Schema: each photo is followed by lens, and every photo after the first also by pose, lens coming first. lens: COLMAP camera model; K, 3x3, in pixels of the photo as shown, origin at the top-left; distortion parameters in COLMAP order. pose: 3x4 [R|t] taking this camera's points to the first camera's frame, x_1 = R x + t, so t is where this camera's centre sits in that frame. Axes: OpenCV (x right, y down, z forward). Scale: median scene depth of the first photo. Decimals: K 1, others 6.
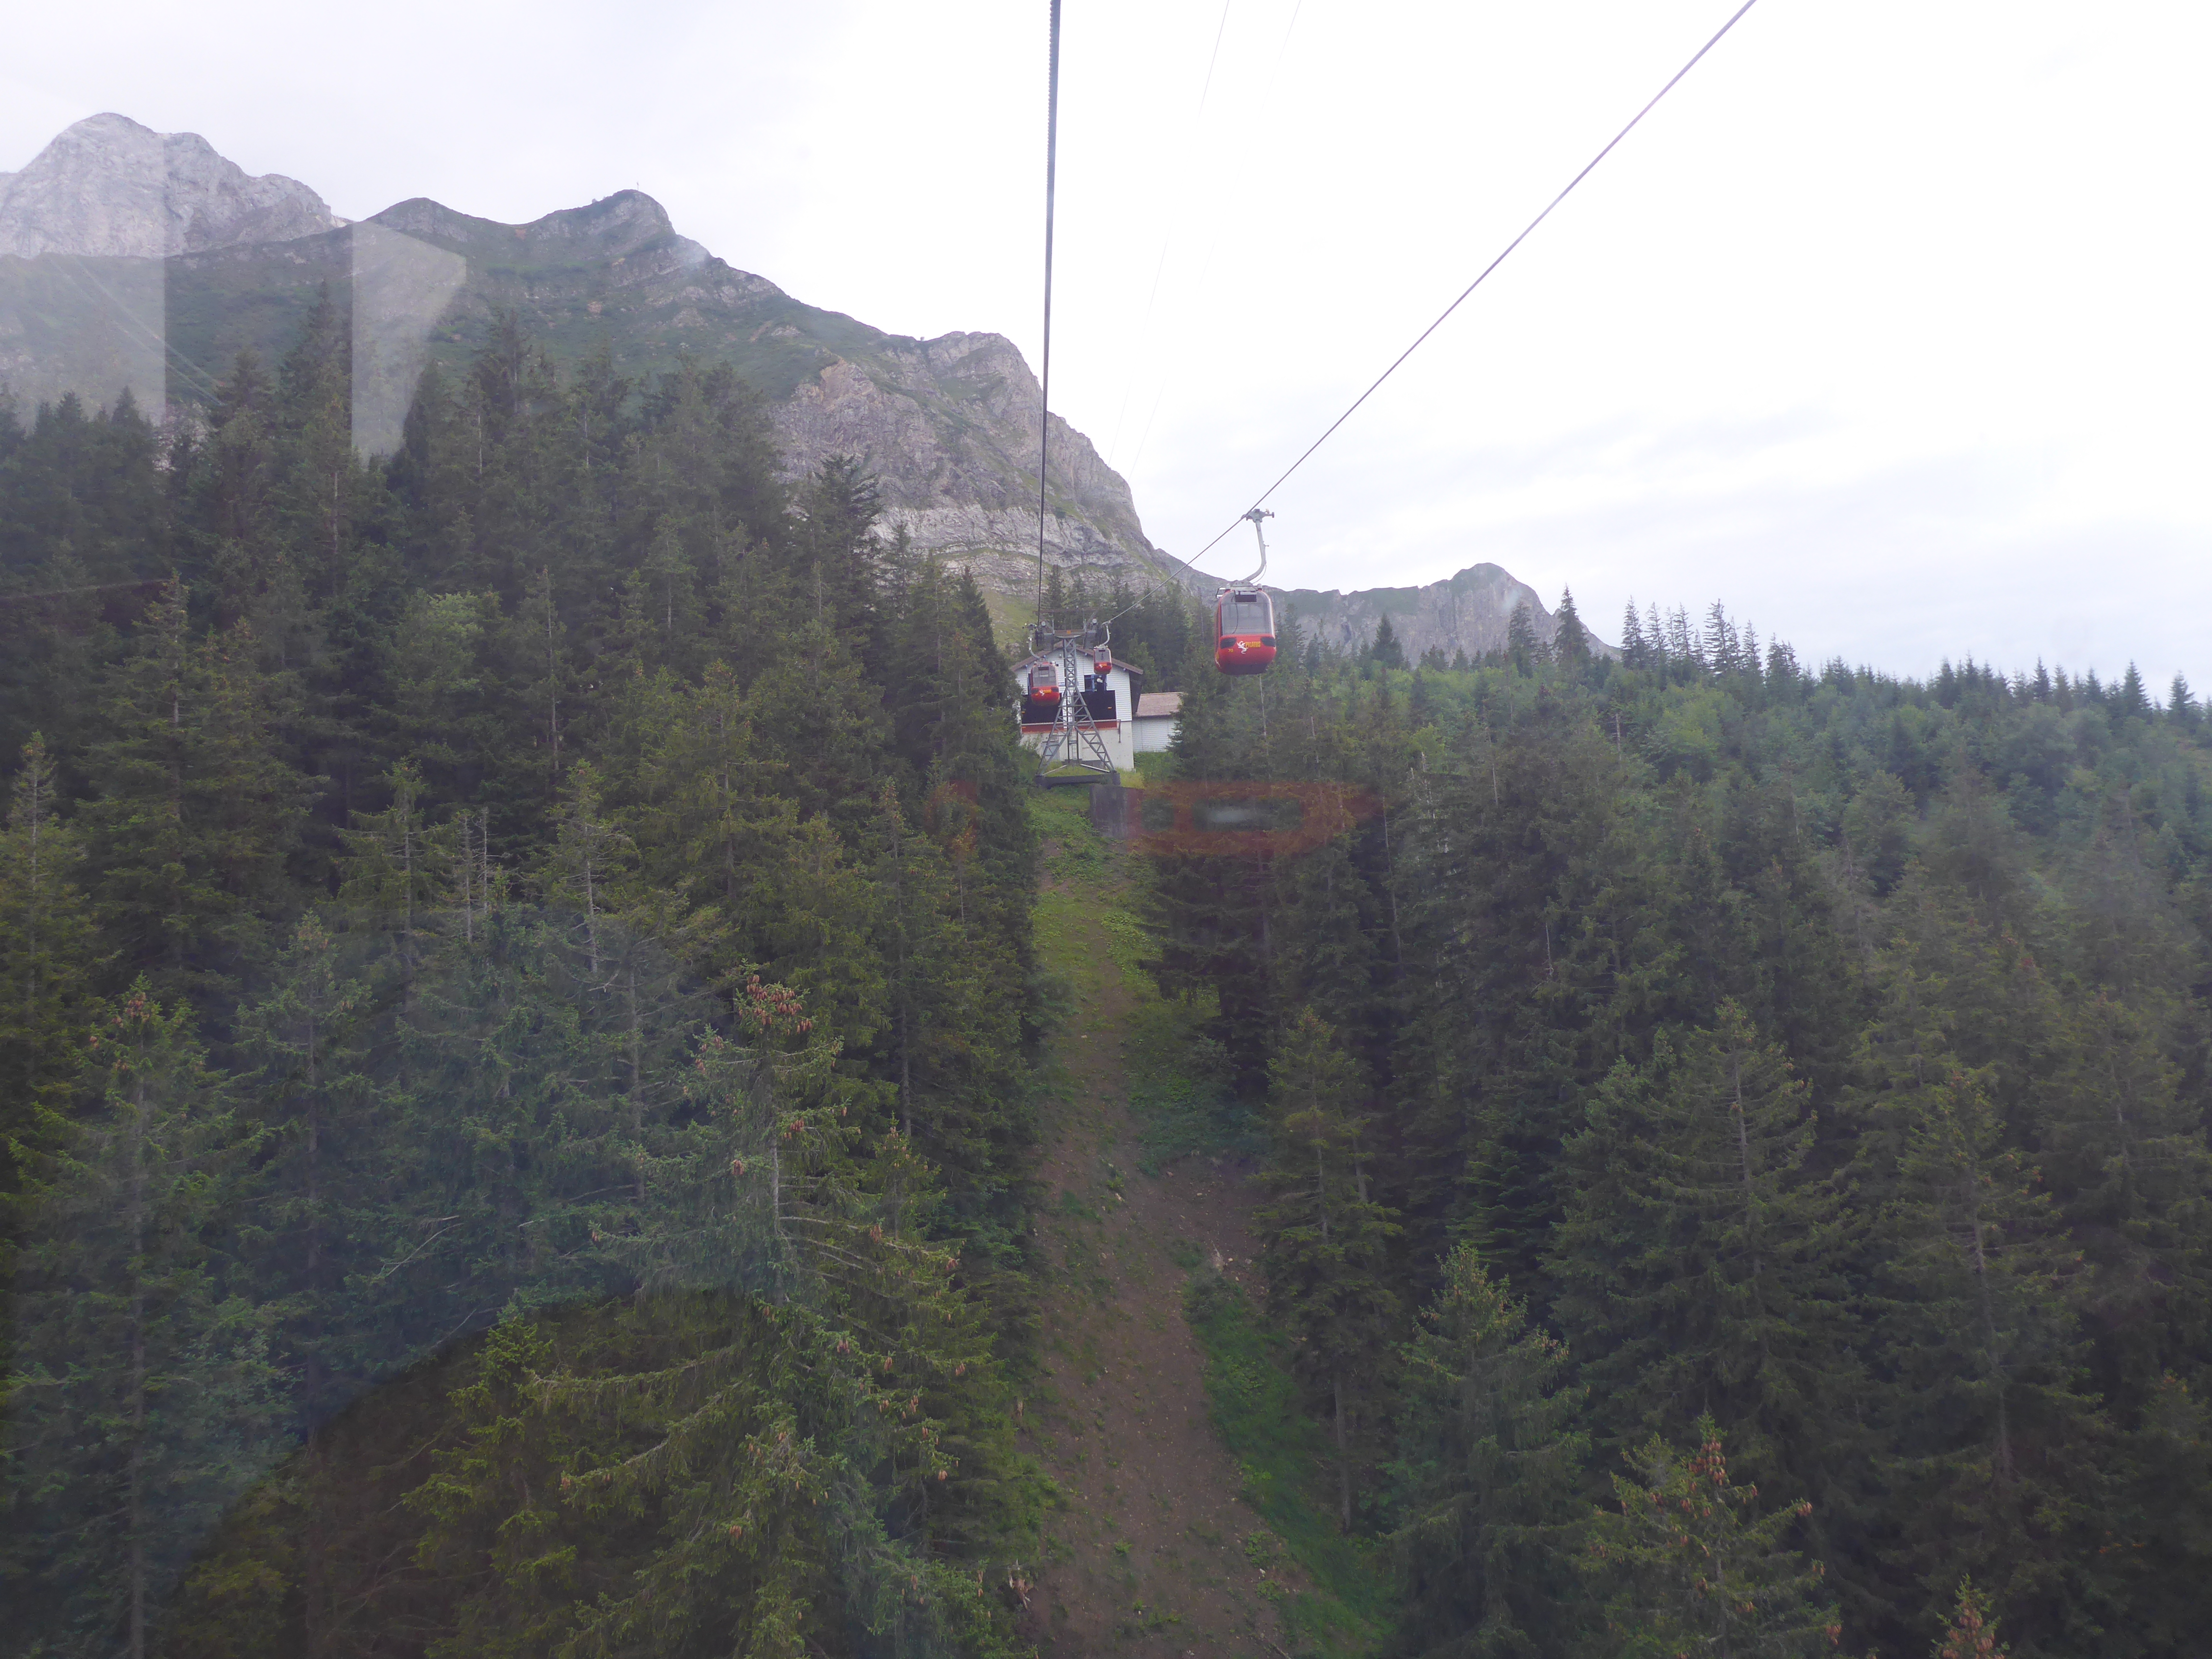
lens RADIAL K [[1985.7, 0, 1106.0], [0, 1985.7, 829.5], [0, 0, 1]] dist [-0.018933, -0.004612]
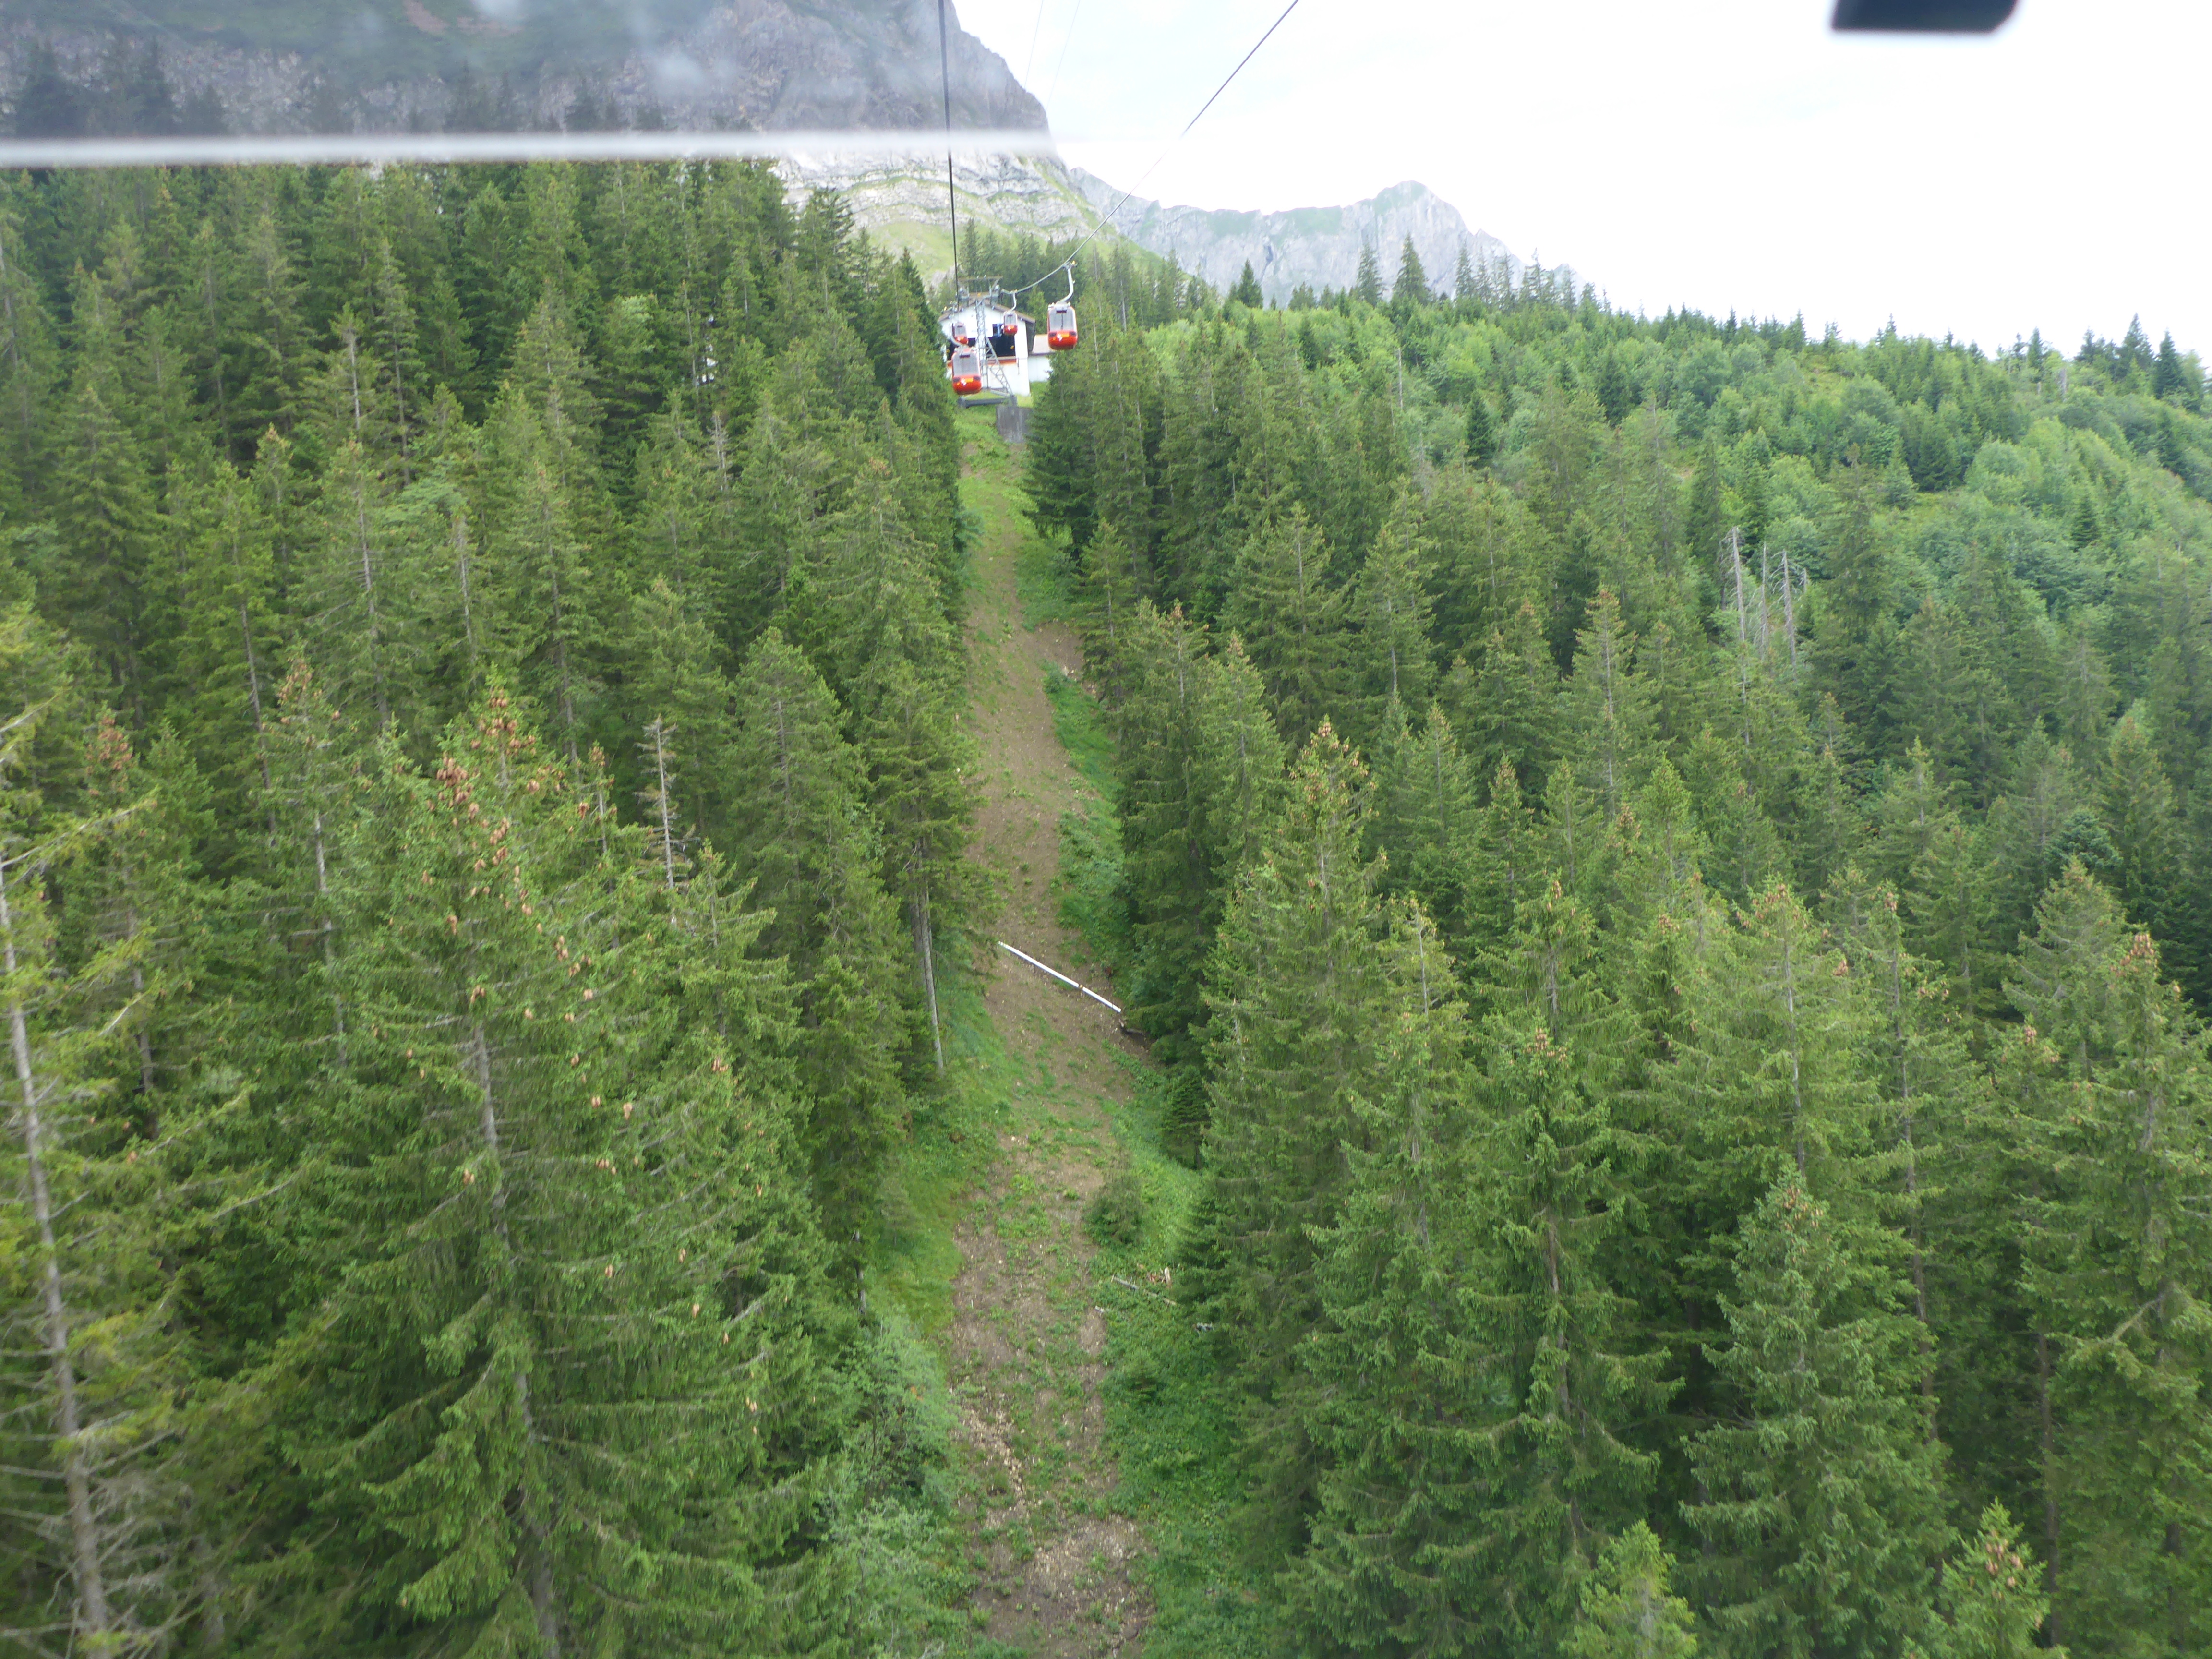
lens RADIAL K [[1985.7, 0, 1106.0], [0, 1985.7, 829.5], [0, 0, 1]] dist [-0.018933, -0.004612]
pose [[0.999264, -0.015787, 0.034956, 0.018731], [0.009094, 0.982898, 0.183927, 0.018546], [-0.037262, -0.183474, 0.982318, -0.535265]]
